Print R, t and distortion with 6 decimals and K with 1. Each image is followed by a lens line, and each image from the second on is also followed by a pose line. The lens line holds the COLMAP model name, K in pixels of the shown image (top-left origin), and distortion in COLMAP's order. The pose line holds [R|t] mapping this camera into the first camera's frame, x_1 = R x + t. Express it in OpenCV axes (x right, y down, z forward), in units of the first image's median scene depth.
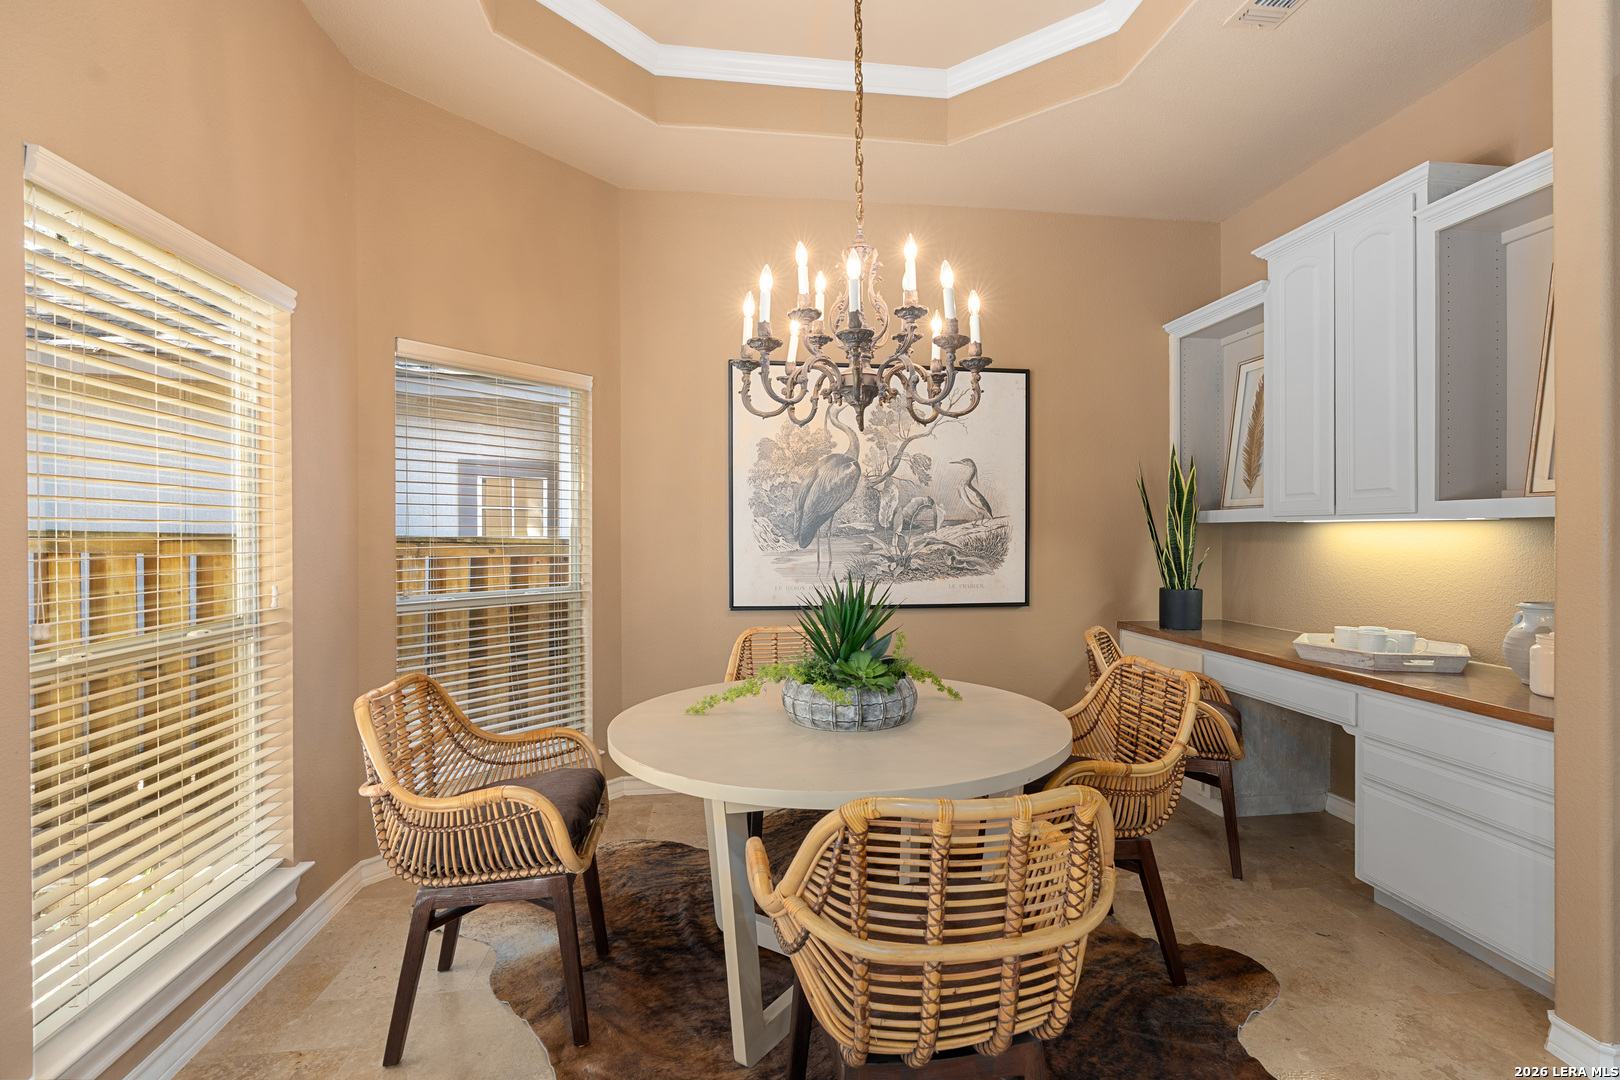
lens RADIAL K [[732.8, 0, 811.0], [0, 732.8, 526.3], [0, 0, 1]] dist [-0.005173, 0.001212]
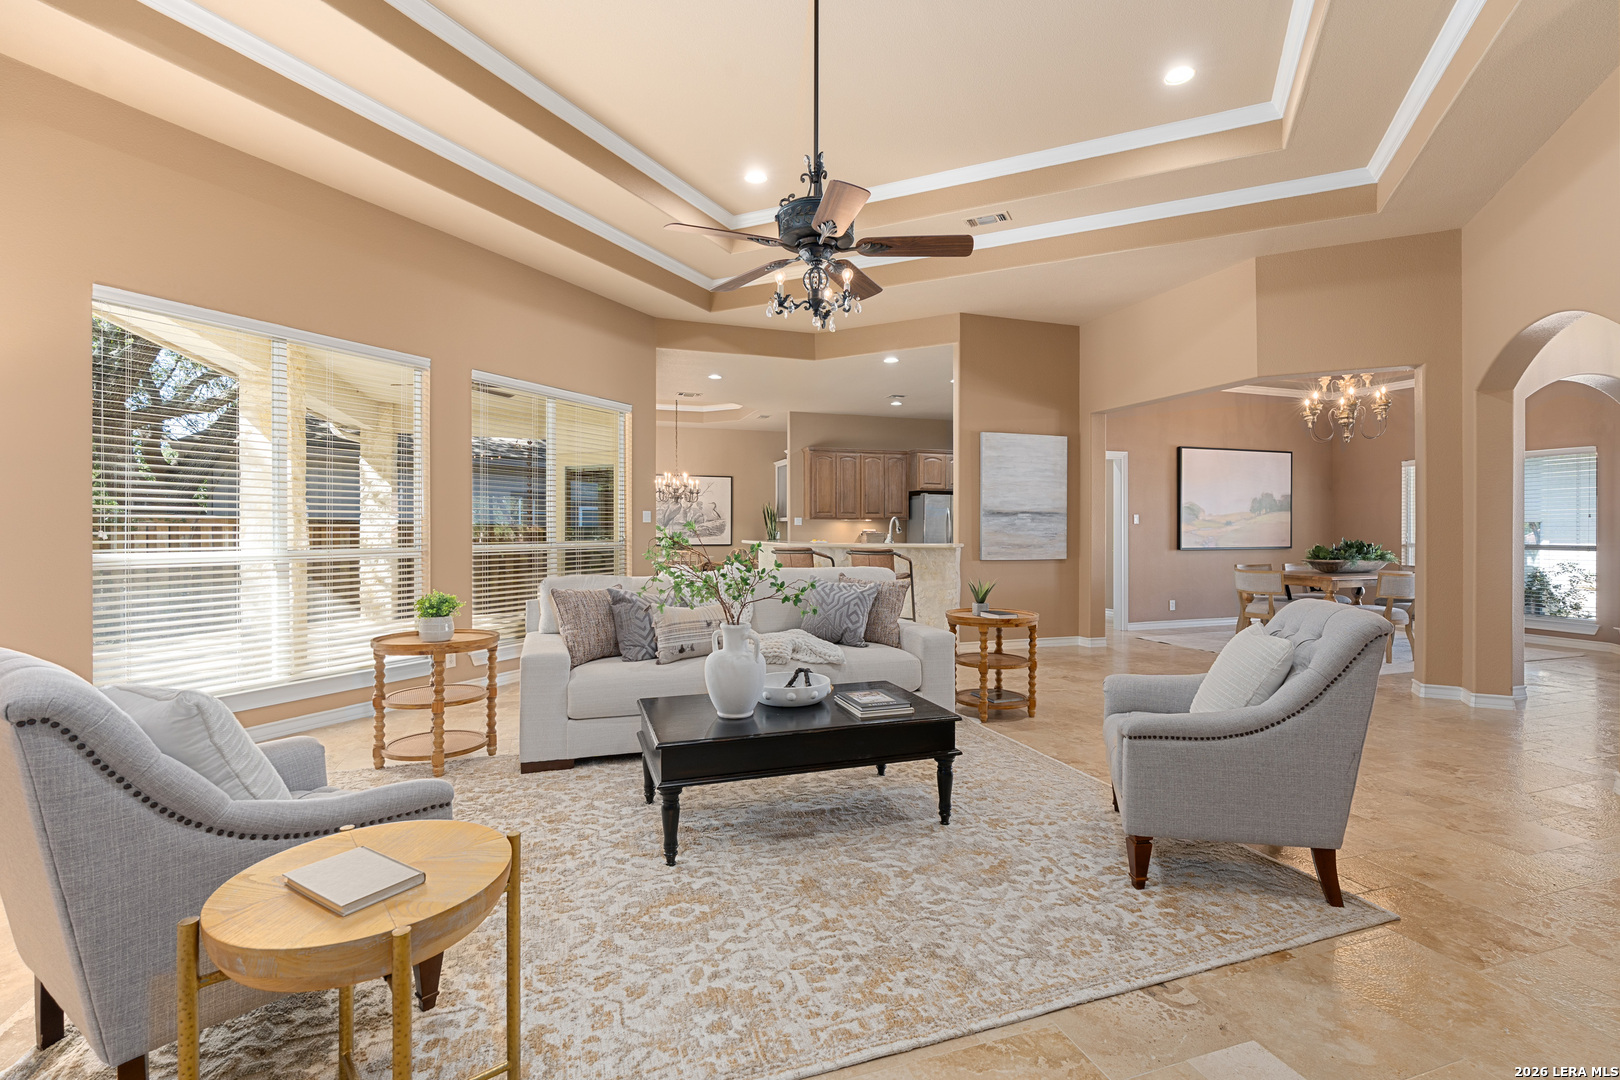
lens RADIAL K [[732.8, 0, 811.0], [0, 732.8, 526.3], [0, 0, 1]] dist [-0.005173, 0.001212]
pose [[0.980317, 0.003211, 0.197405, -0.017258], [-0.004468, 0.999972, 0.005925, -0.002056], [-0.197381, -0.006691, 0.980304, -2.523188]]
